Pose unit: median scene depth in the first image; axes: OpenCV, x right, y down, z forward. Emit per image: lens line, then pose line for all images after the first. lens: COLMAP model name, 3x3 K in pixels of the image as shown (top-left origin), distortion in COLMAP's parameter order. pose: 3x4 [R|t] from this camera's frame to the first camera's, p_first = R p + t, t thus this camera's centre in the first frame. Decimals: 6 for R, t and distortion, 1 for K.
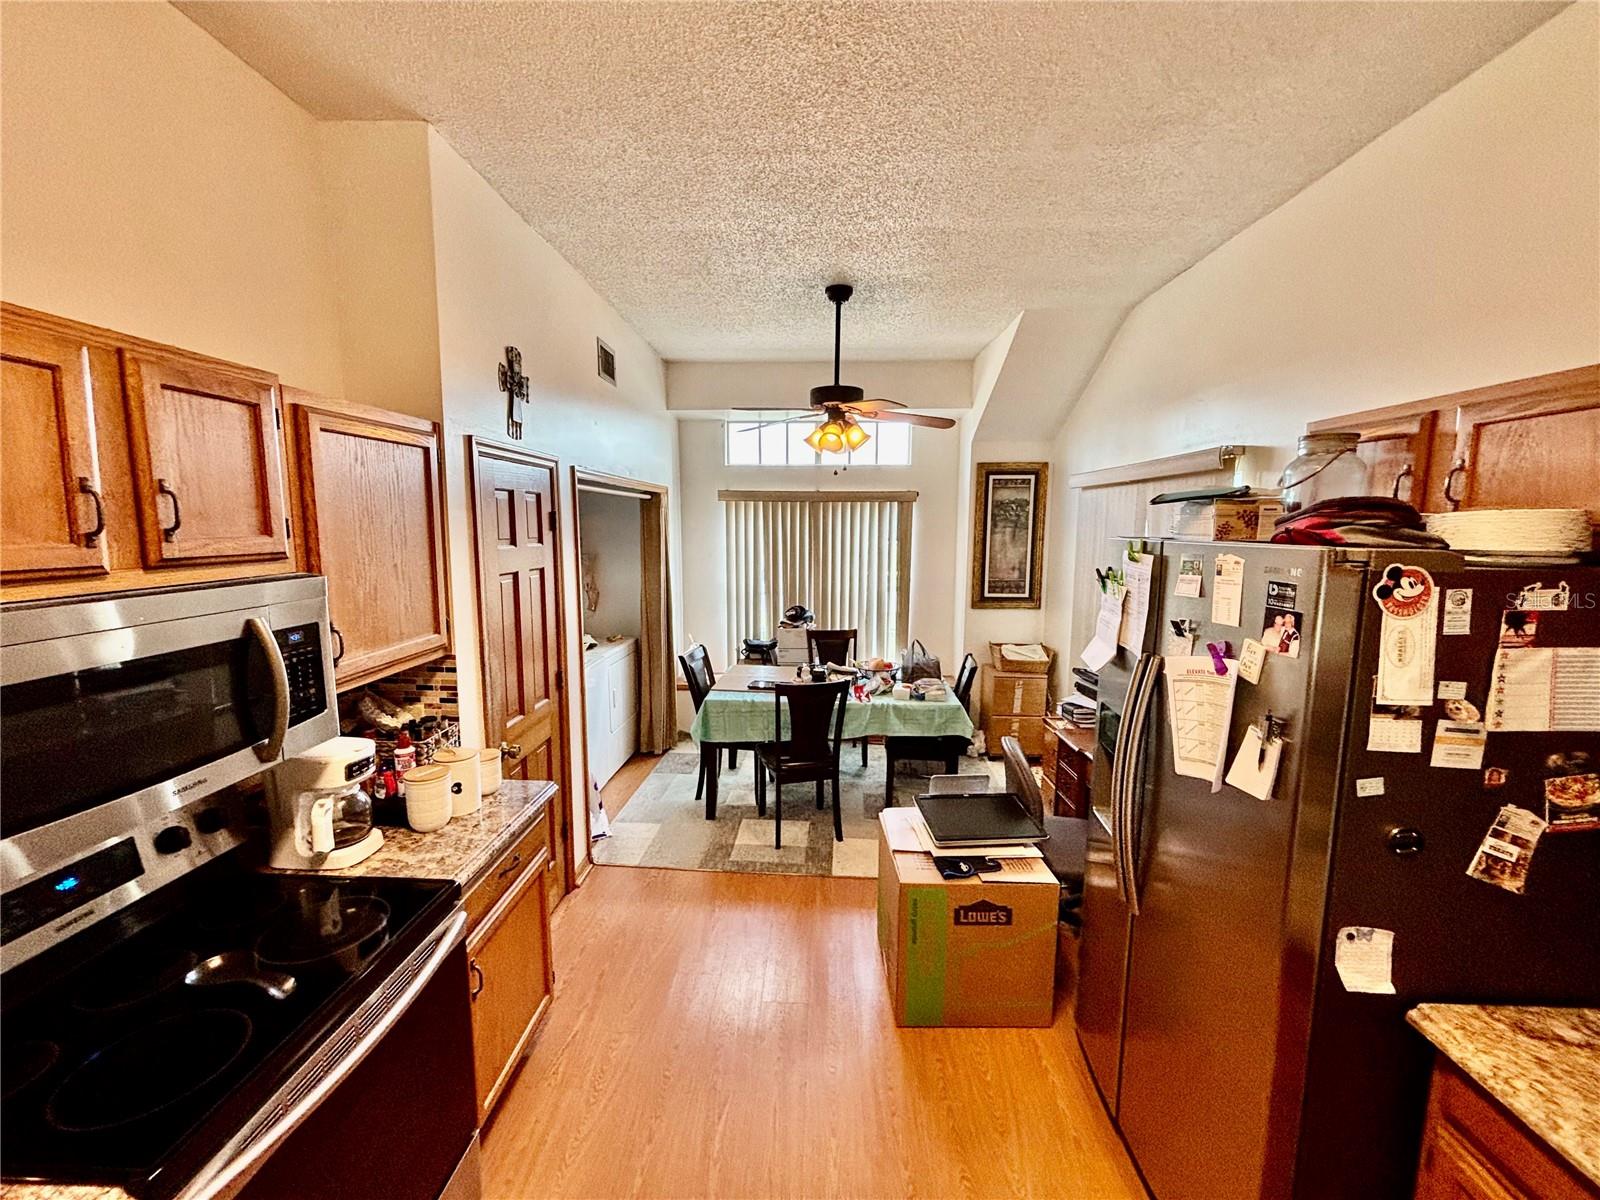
lens RADIAL K [[643.5, 0, 799.1], [0, 643.5, 600.3], [0, 0, 1]] dist [-0.002724, -0.000343]
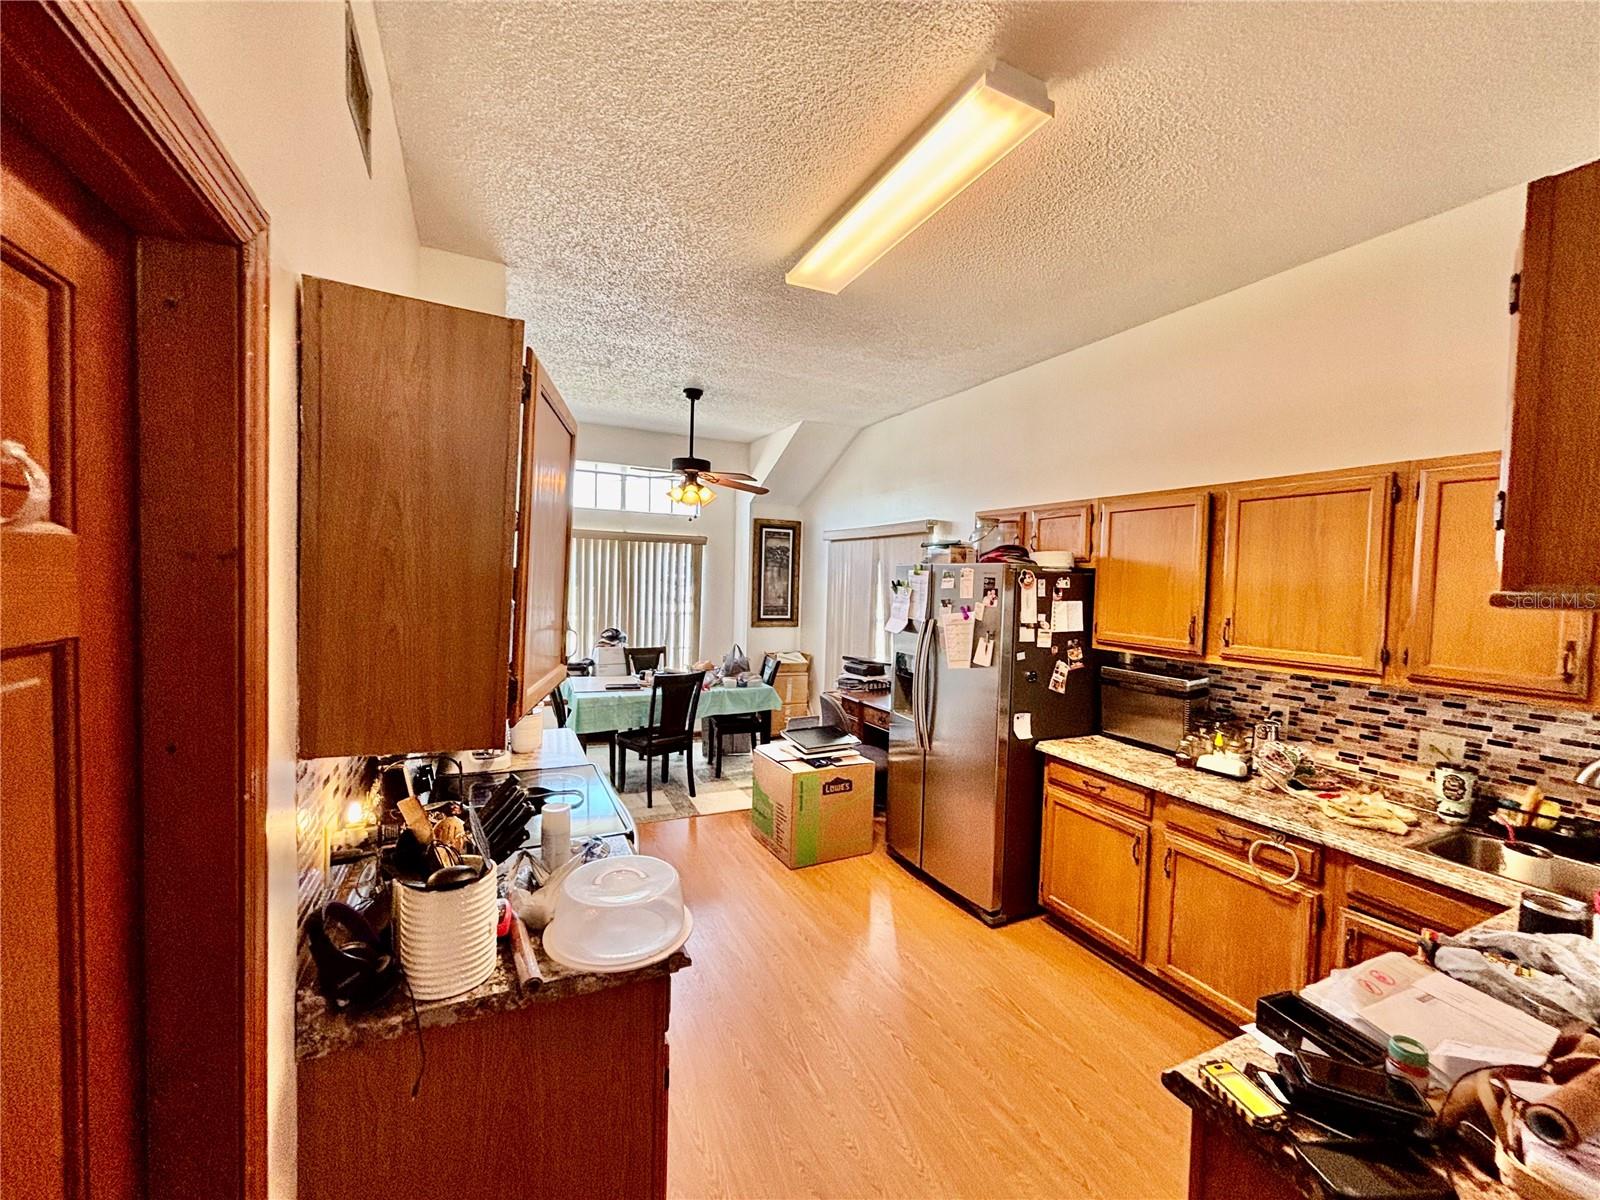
lens RADIAL K [[643.5, 0, 796.9], [0, 643.5, 602.2], [0, 0, 1]] dist [-0.002724, -0.000343]
pose [[0.883377, 0.003385, 0.468651, -0.722896], [0.031540, 0.997278, -0.066654, 0.141591], [-0.467600, 0.073662, 0.880865, -0.564303]]
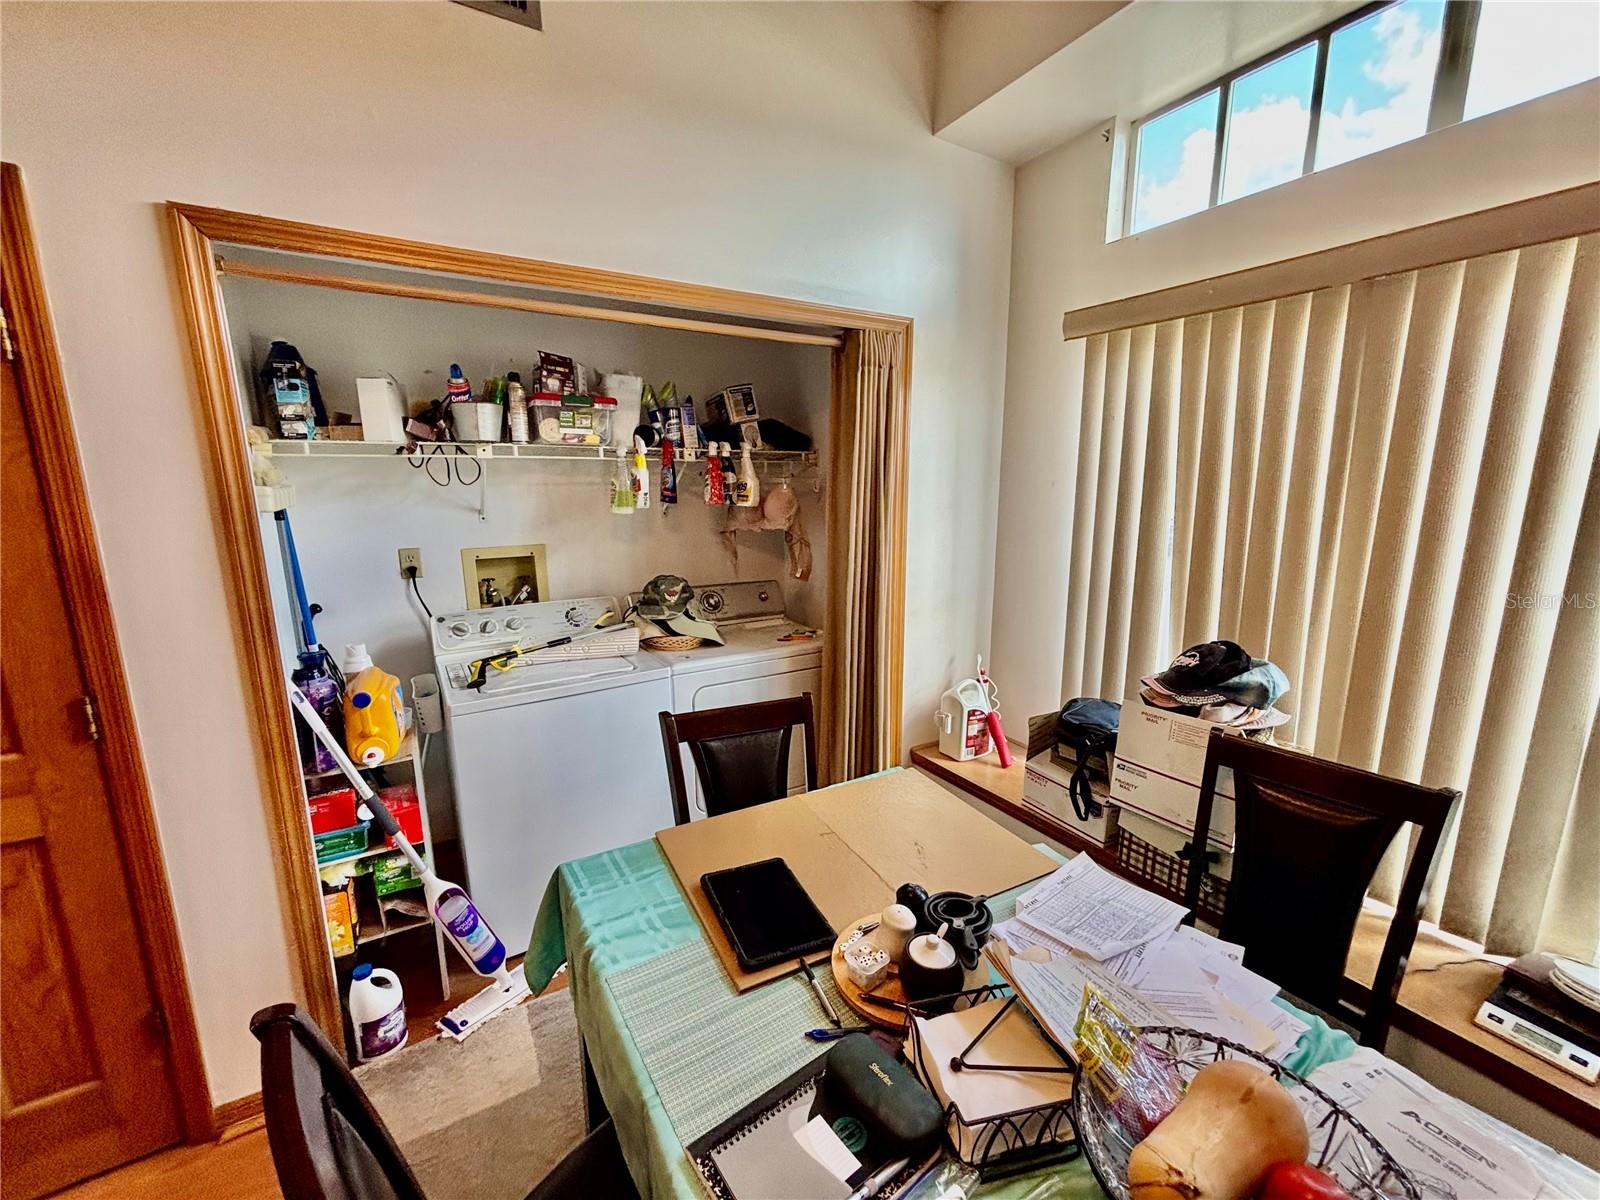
lens RADIAL K [[643.5, 0, 798.9], [0, 643.5, 602.8], [0, 0, 1]] dist [-0.002724, -0.000343]
pose [[0.549373, 0.150518, -0.821909, 0.375187], [-0.087776, 0.988595, 0.122373, -0.078780], [0.830954, 0.004916, 0.556319, 1.872278]]
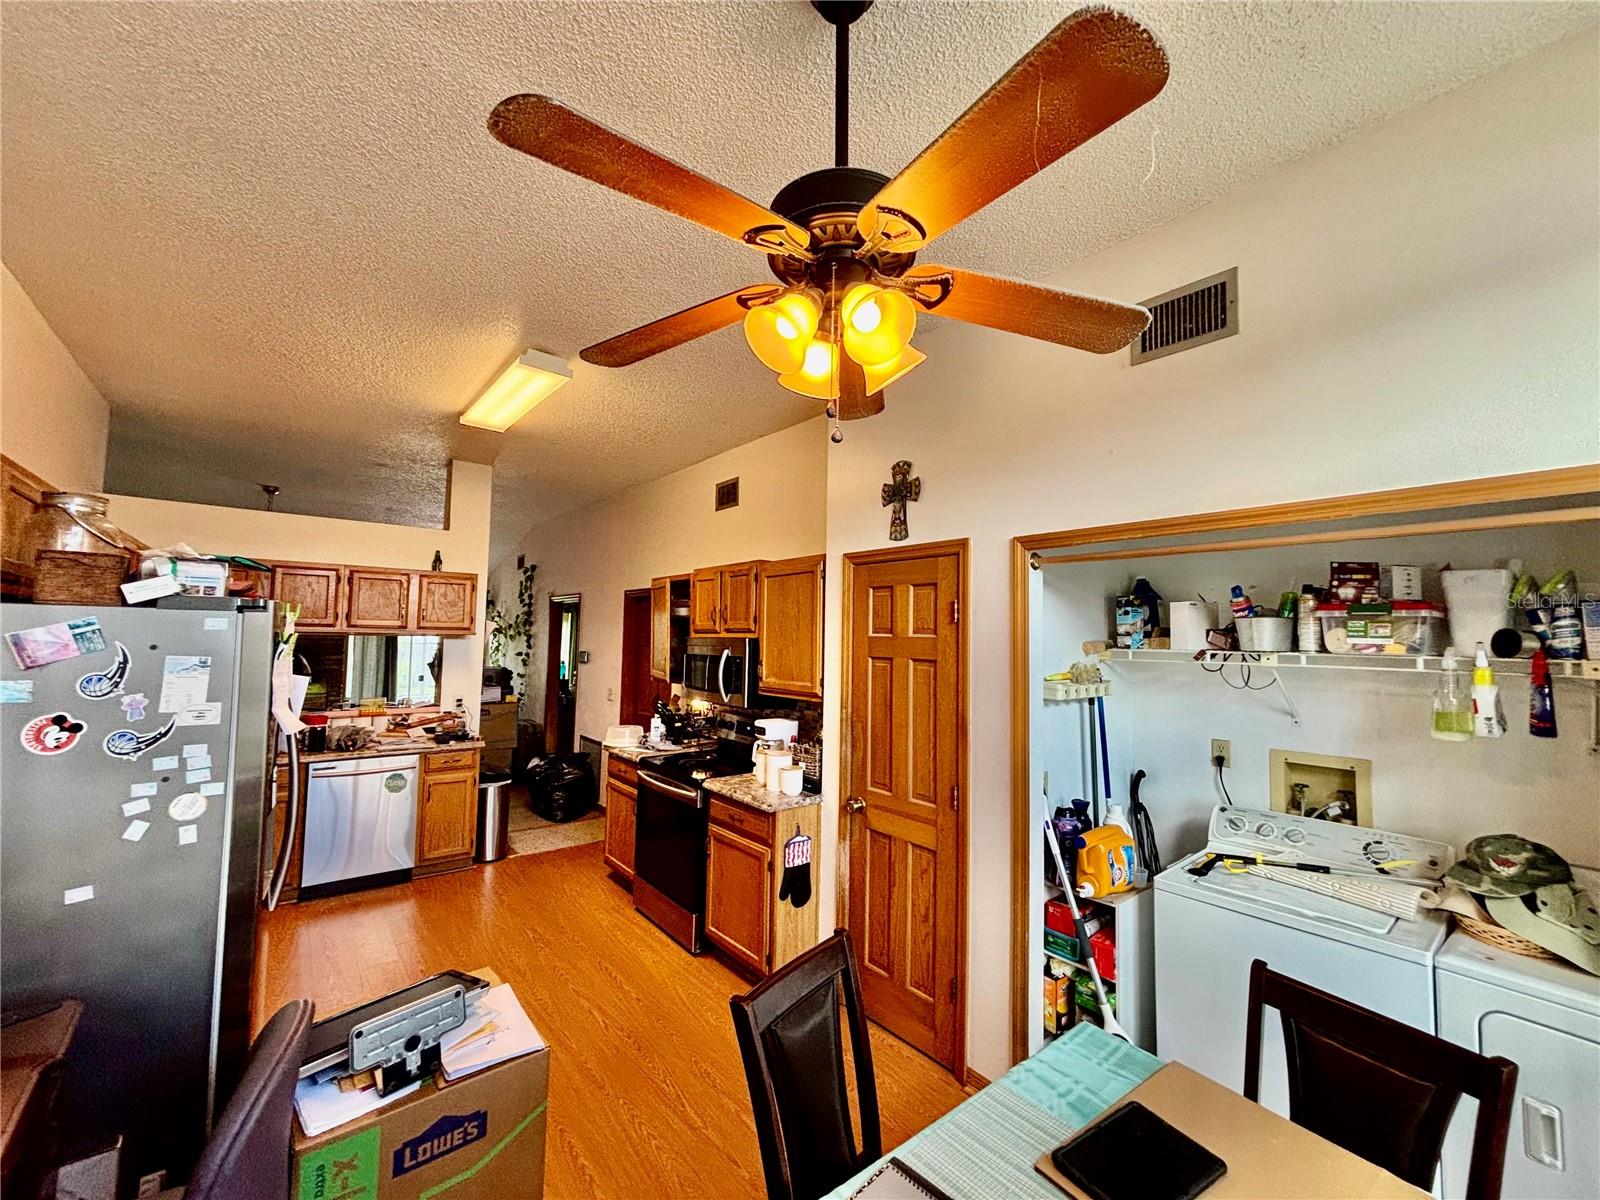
lens RADIAL K [[643.5, 0, 800.0], [0, 643.5, 599.4], [0, 0, 1]] dist [-0.002724, -0.000343]
pose [[-0.757197, -0.059357, -0.650485, 0.553809], [-0.097753, 0.994945, 0.023001, -0.216799], [0.645831, 0.081003, -0.759171, 2.404414]]
